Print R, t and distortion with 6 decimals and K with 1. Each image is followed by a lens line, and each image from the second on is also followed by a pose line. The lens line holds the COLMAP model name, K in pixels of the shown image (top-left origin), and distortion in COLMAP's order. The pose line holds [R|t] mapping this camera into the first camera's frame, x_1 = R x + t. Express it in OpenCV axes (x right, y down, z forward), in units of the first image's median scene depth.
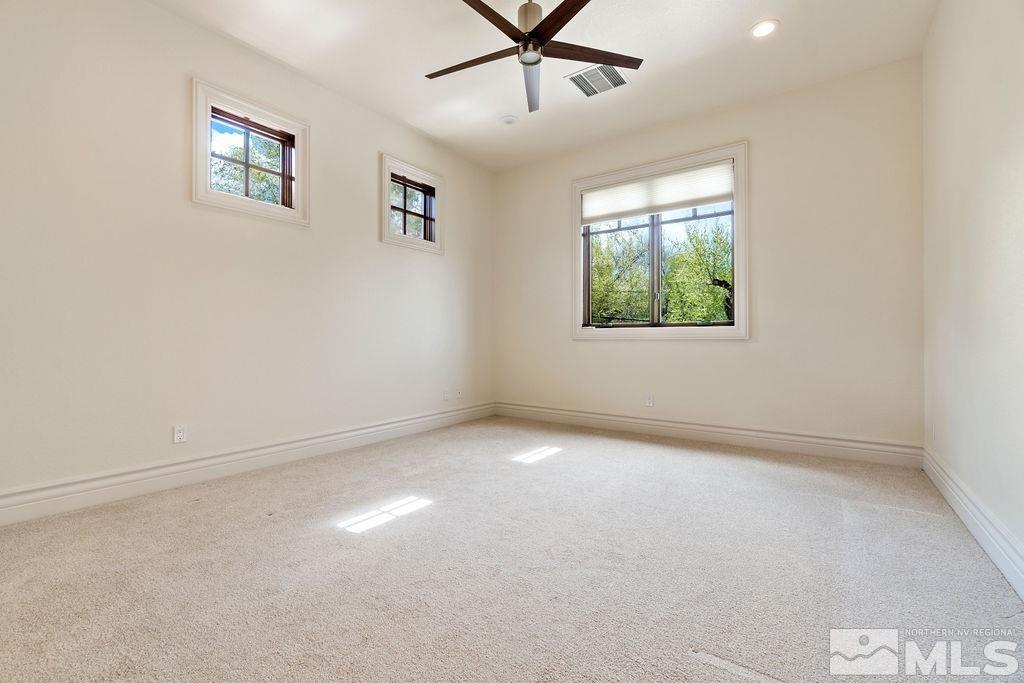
lens RADIAL K [[434.3, 0, 508.9], [0, 434.3, 341.1], [0, 0, 1]] dist [-0.014970, 0.000077]
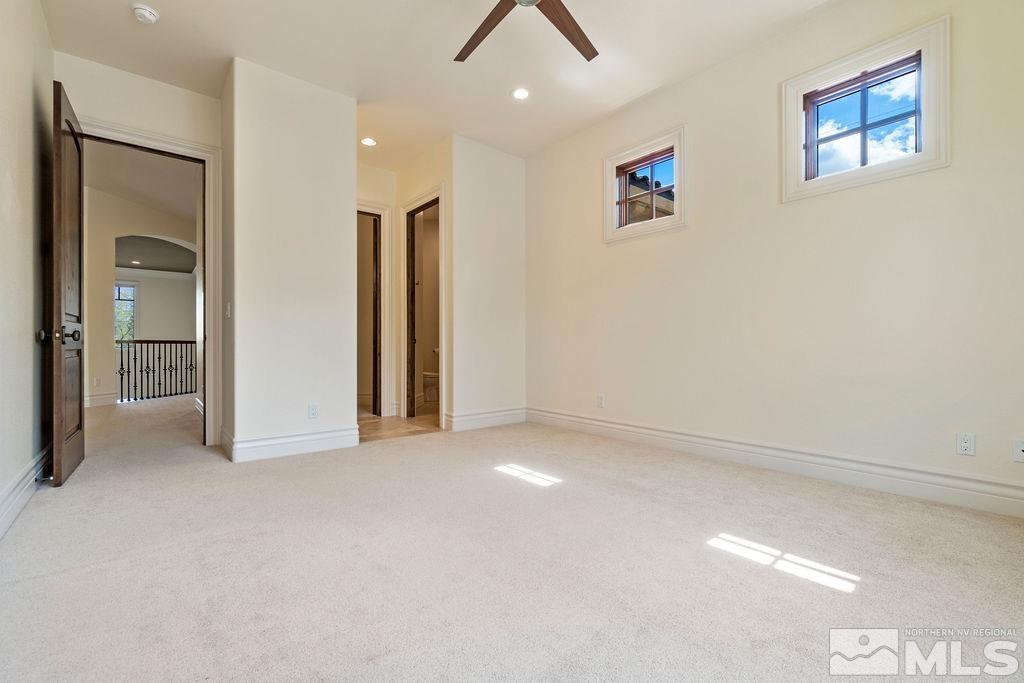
lens RADIAL K [[434.3, 0, 508.9], [0, 434.3, 341.1], [0, 0, 1]] dist [-0.014970, 0.000077]
pose [[-0.218513, 0.017141, -0.975683, 0.680593], [0.019856, 0.999717, 0.013116, -0.012300], [0.975632, -0.016508, -0.218792, 0.857483]]
